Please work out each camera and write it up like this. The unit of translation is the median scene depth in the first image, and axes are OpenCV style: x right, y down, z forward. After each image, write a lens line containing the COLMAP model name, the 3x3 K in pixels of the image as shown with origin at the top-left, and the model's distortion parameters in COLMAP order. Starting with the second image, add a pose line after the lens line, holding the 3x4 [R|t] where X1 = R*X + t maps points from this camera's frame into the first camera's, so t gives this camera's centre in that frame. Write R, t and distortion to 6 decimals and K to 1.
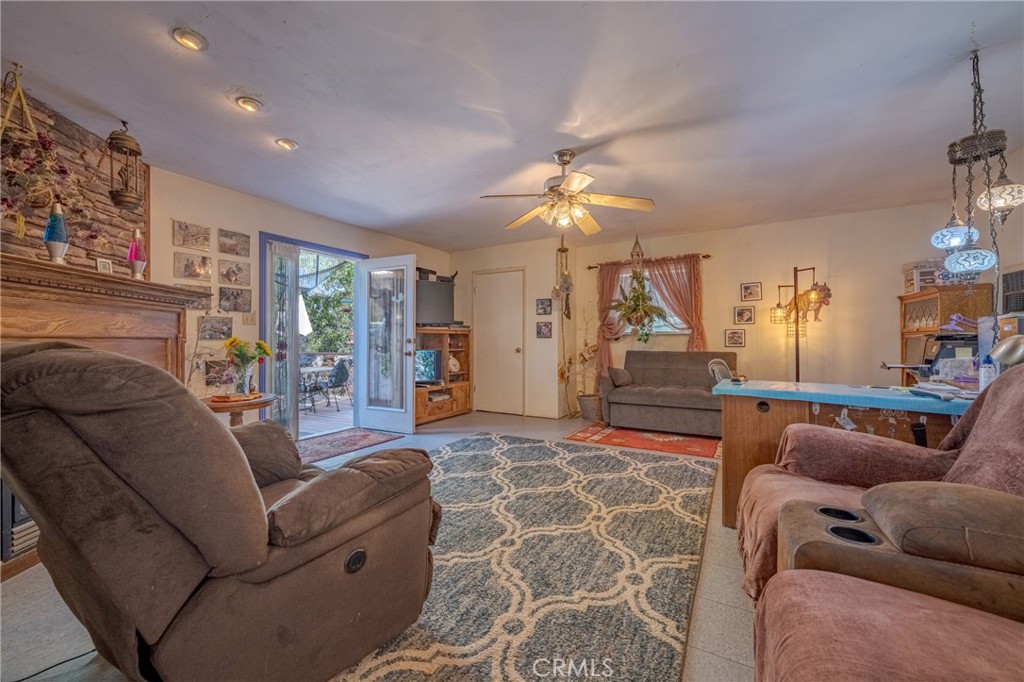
lens RADIAL K [[410.1, 0, 516.1], [0, 410.1, 339.4], [0, 0, 1]] dist [-0.004347, 0.001578]
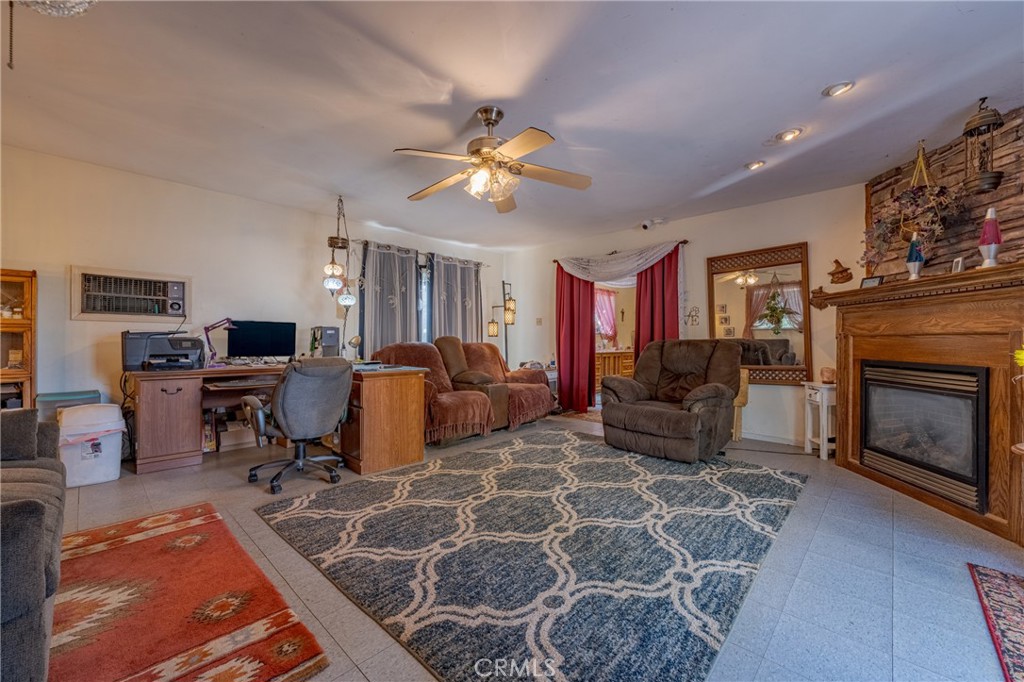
lens RADIAL K [[410.1, 0, 509.9], [0, 410.1, 342.9], [0, 0, 1]] dist [-0.004347, 0.001578]
pose [[-0.972561, -0.002545, 0.232636, -0.125655], [-0.002232, 0.999996, 0.001609, 0.016038], [-0.232639, 0.001045, -0.972563, 1.942969]]
